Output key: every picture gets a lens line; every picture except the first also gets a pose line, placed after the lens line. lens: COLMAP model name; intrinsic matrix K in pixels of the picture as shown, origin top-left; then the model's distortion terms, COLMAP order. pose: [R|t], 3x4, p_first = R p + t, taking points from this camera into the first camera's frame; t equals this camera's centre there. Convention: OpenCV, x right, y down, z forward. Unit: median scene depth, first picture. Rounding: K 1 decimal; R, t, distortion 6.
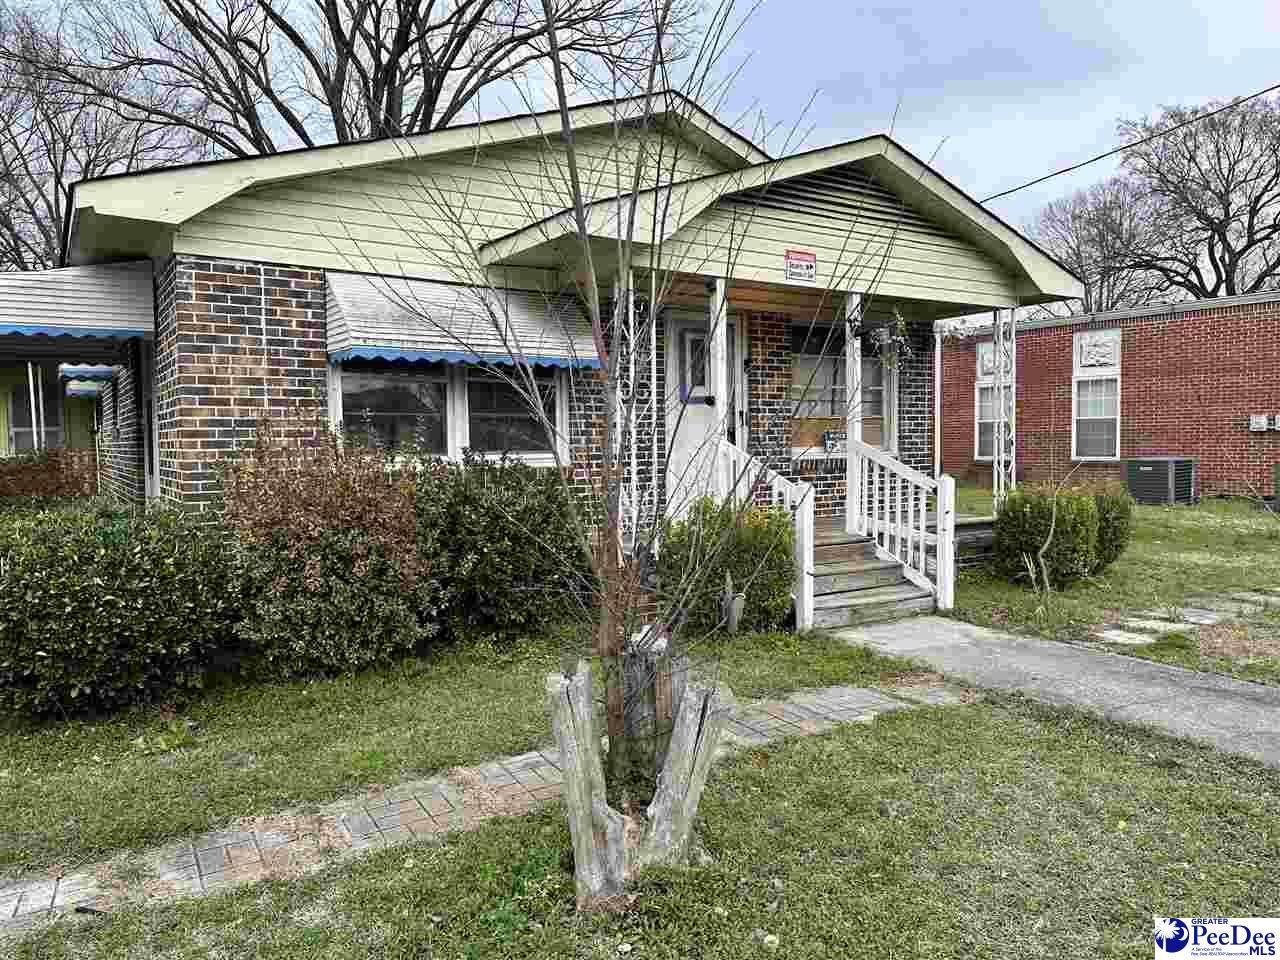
lens RADIAL K [[895.5, 0, 640.0], [0, 895.5, 480.0], [0, 0, 1]] dist [0.004349, -0.002401]
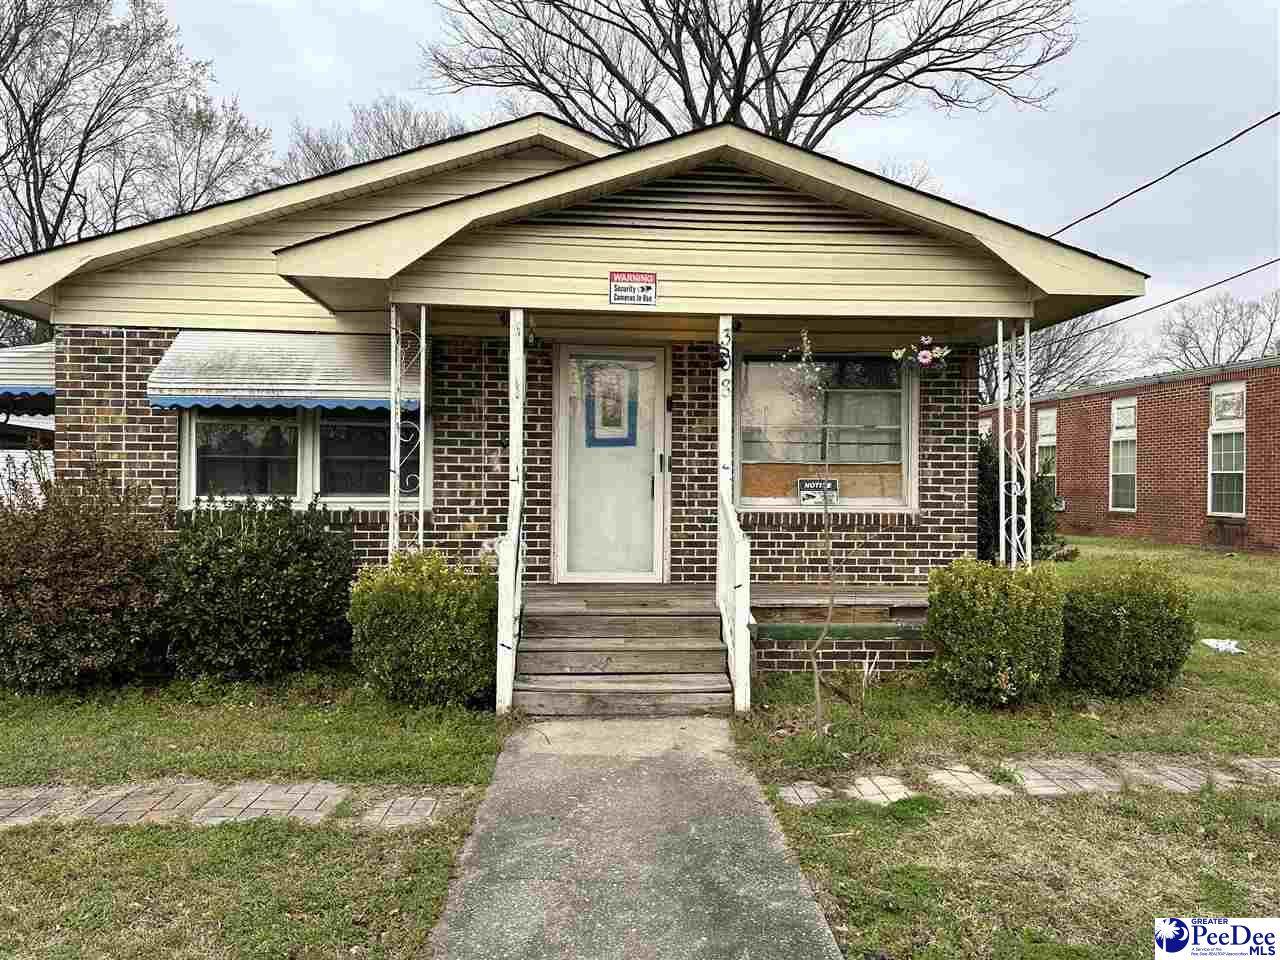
lens RADIAL K [[902.7, 0, 645.2], [0, 902.7, 458.4], [0, 0, 1]] dist [0.011097, -0.001285]
pose [[0.876142, 0.005330, -0.482023, 0.711993], [-0.039162, 0.997421, -0.060152, -0.026892], [0.480459, 0.071579, 0.874091, 0.298016]]
